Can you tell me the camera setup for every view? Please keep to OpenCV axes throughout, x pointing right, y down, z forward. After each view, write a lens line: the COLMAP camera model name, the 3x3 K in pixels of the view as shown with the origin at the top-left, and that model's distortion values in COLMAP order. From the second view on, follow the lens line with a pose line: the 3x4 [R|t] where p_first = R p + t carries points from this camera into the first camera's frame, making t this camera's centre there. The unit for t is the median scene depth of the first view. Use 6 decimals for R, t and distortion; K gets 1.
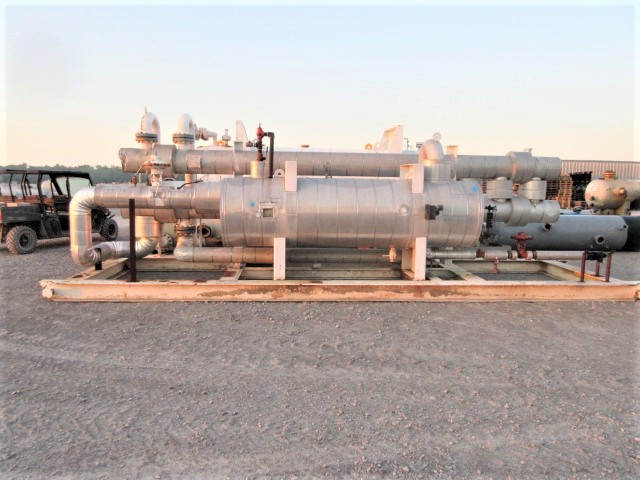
lens RADIAL K [[473.9, 0, 318.4], [0, 473.9, 238.3], [0, 0, 1]] dist [0.002199, -0.006756]
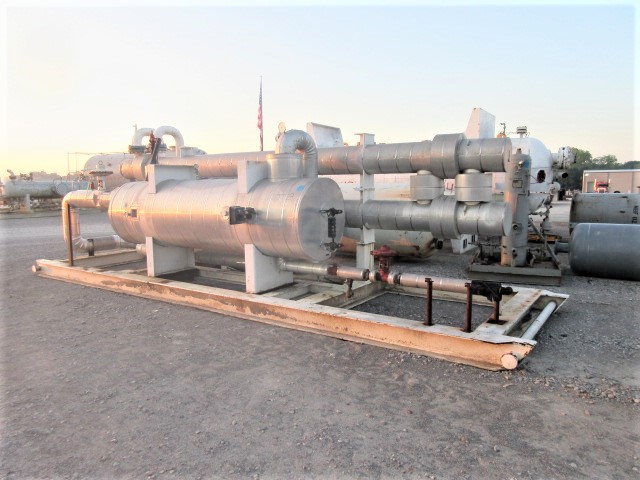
lens RADIAL K [[473.9, 0, 319.6], [0, 473.9, 242.1], [0, 0, 1]] dist [0.002199, -0.006756]
pose [[0.787681, 0.053411, -0.613764, 0.859755], [-0.050108, 0.998488, 0.022584, -0.032328], [0.614042, 0.012965, 0.789167, 0.390957]]
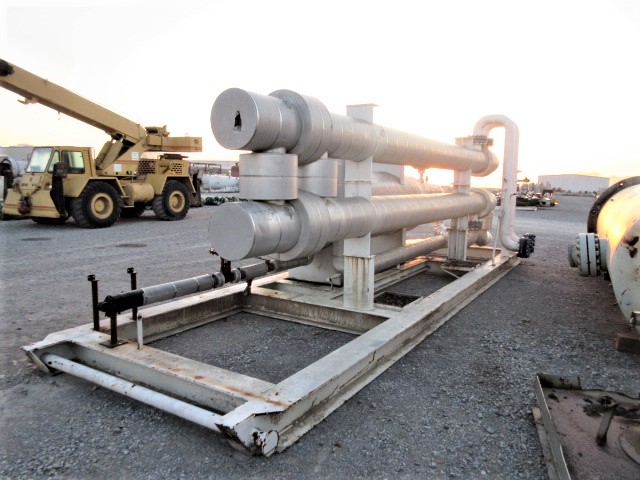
lens RADIAL K [[473.9, 0, 320.7], [0, 473.9, 237.2], [0, 0, 1]] dist [0.002199, -0.006756]
pose [[-0.567312, 0.071721, -0.820374, 0.953922], [-0.125278, 0.977089, 0.172055, -0.162316], [0.813918, 0.200384, -0.545329, 1.608650]]
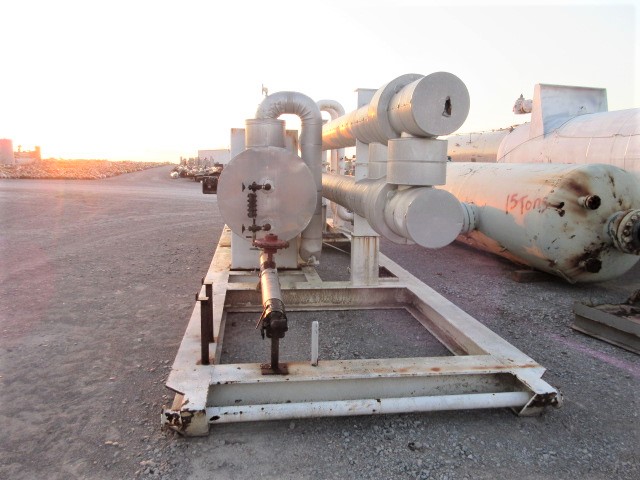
lens RADIAL K [[473.9, 0, 318.0], [0, 473.9, 241.2], [0, 0, 1]] dist [0.002199, -0.006756]
pose [[0.087922, 0.150524, -0.984689, 1.073176], [-0.140804, 0.980470, 0.137307, -0.099350], [0.986126, 0.126575, 0.107400, 1.099444]]
